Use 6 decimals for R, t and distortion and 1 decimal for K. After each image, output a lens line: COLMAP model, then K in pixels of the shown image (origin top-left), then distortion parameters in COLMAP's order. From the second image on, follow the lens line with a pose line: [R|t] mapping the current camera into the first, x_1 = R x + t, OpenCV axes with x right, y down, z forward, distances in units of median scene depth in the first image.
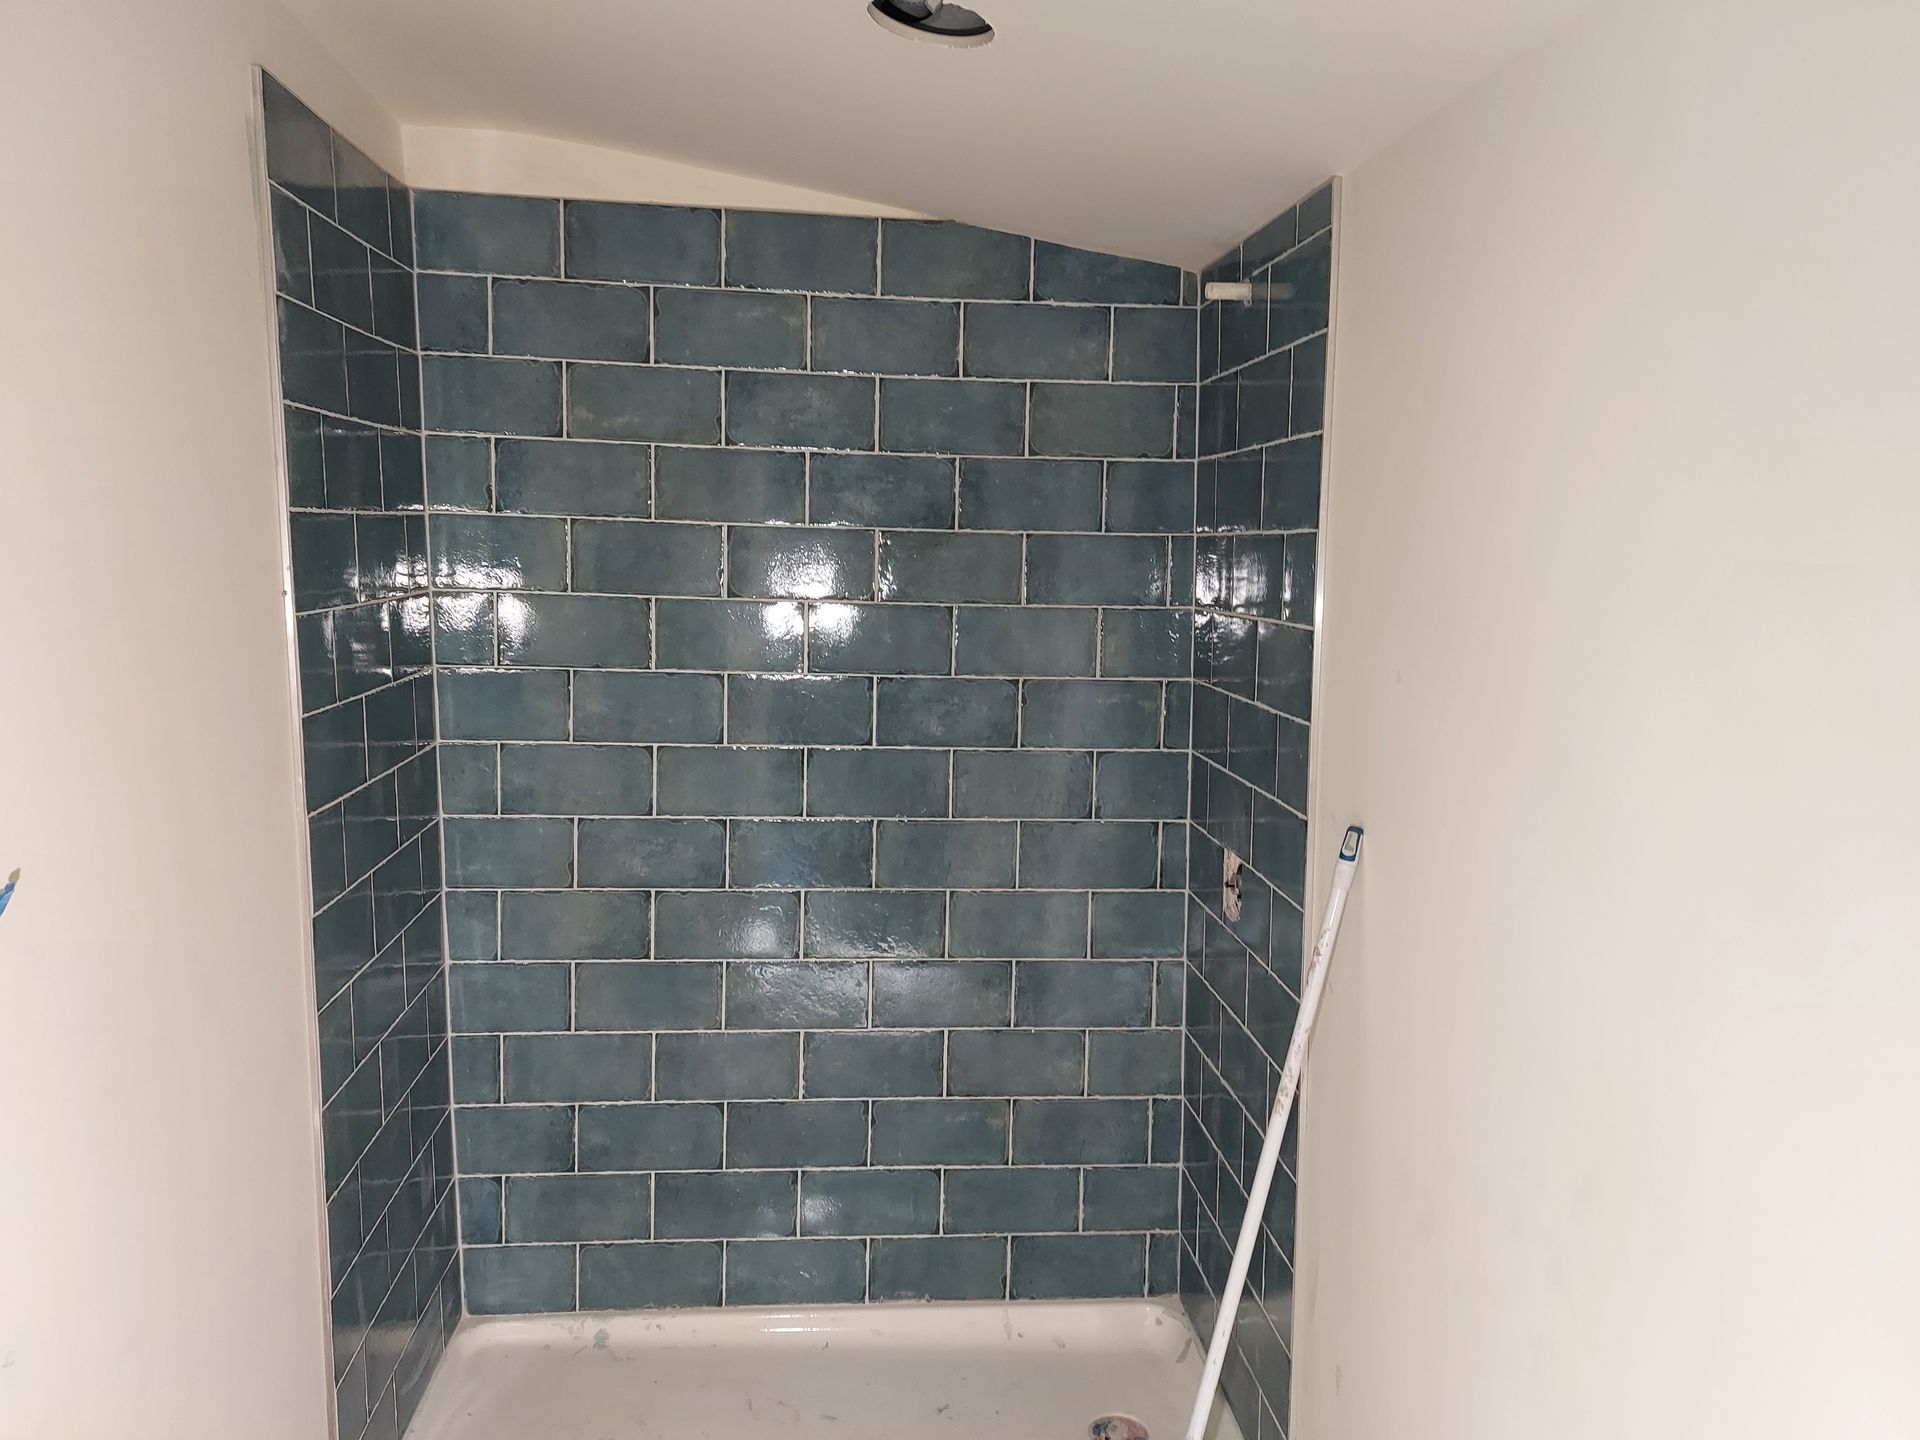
lens RADIAL K [[1431.9, 0, 956.2], [0, 1431.9, 722.6], [0, 0, 1]] dist [0.065328, -0.076730]
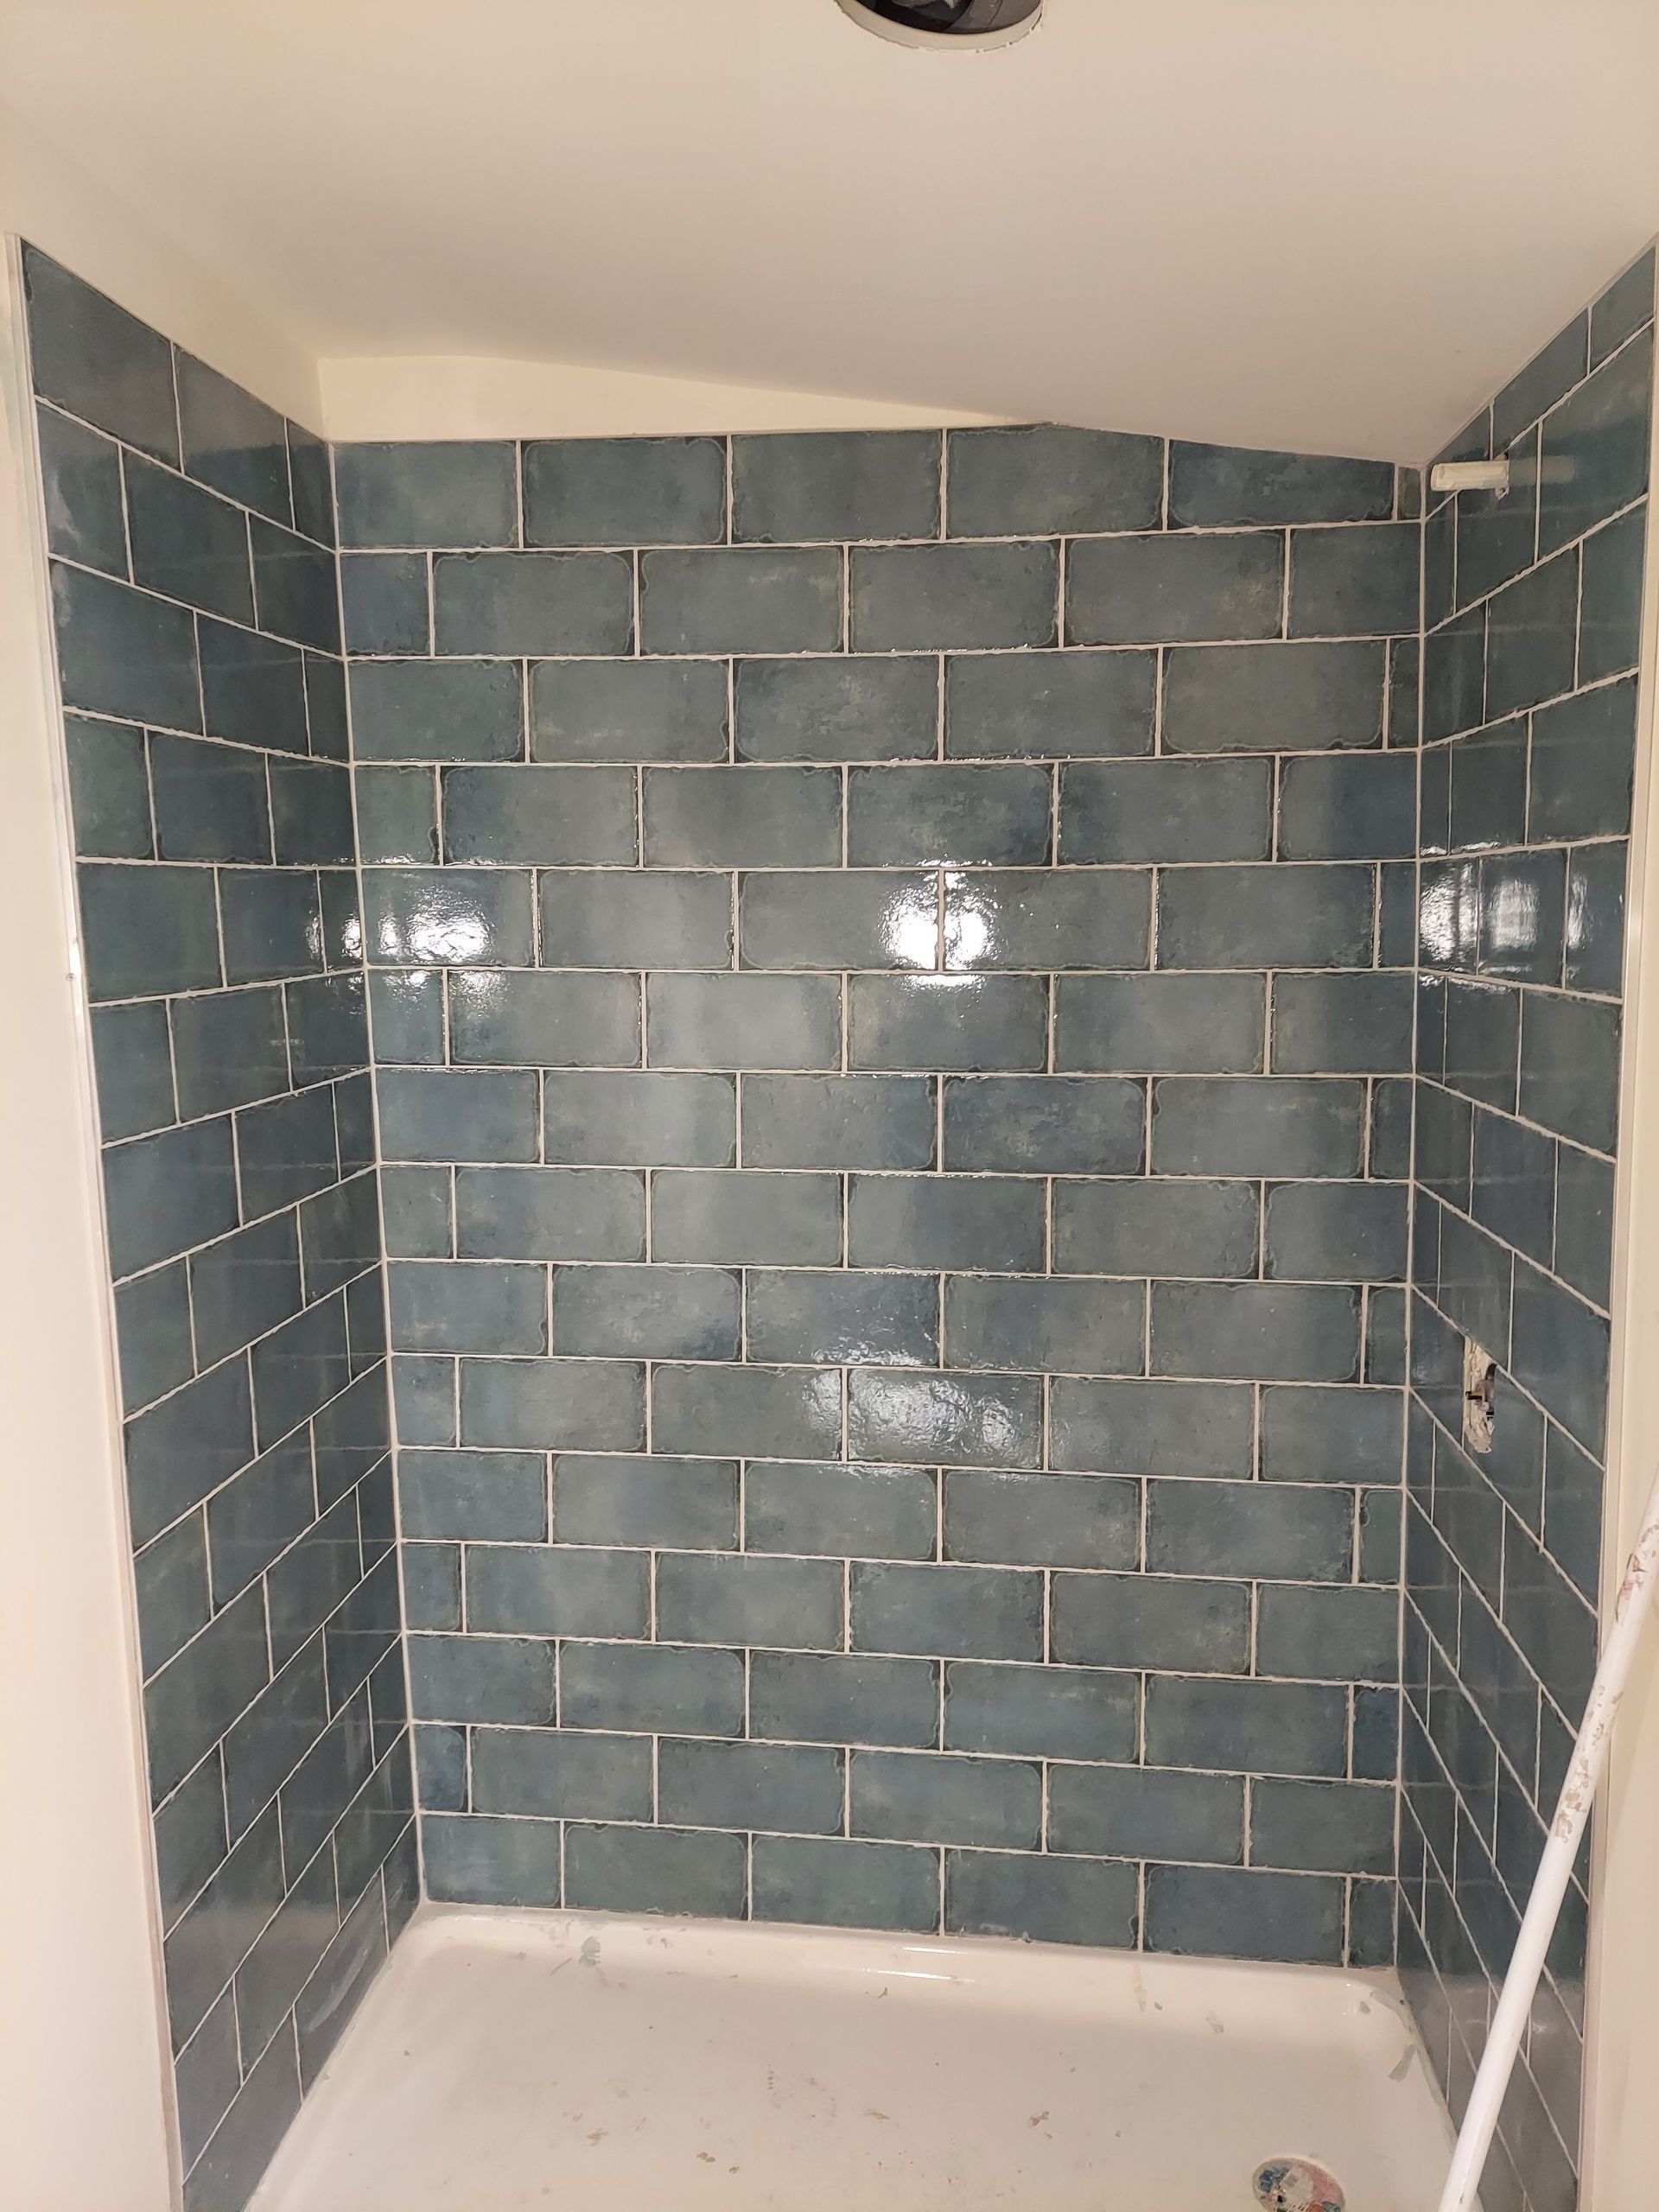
lens RADIAL K [[1649.7, 0, 779.1], [0, 1649.7, 1115.5], [0, 0, 1]] dist [0.065328, -0.076730]
pose [[0.978553, -0.001833, -0.205988, 0.034520], [0.002474, 0.999993, 0.002851, -0.014678], [0.205982, -0.003299, 0.978550, 0.176896]]
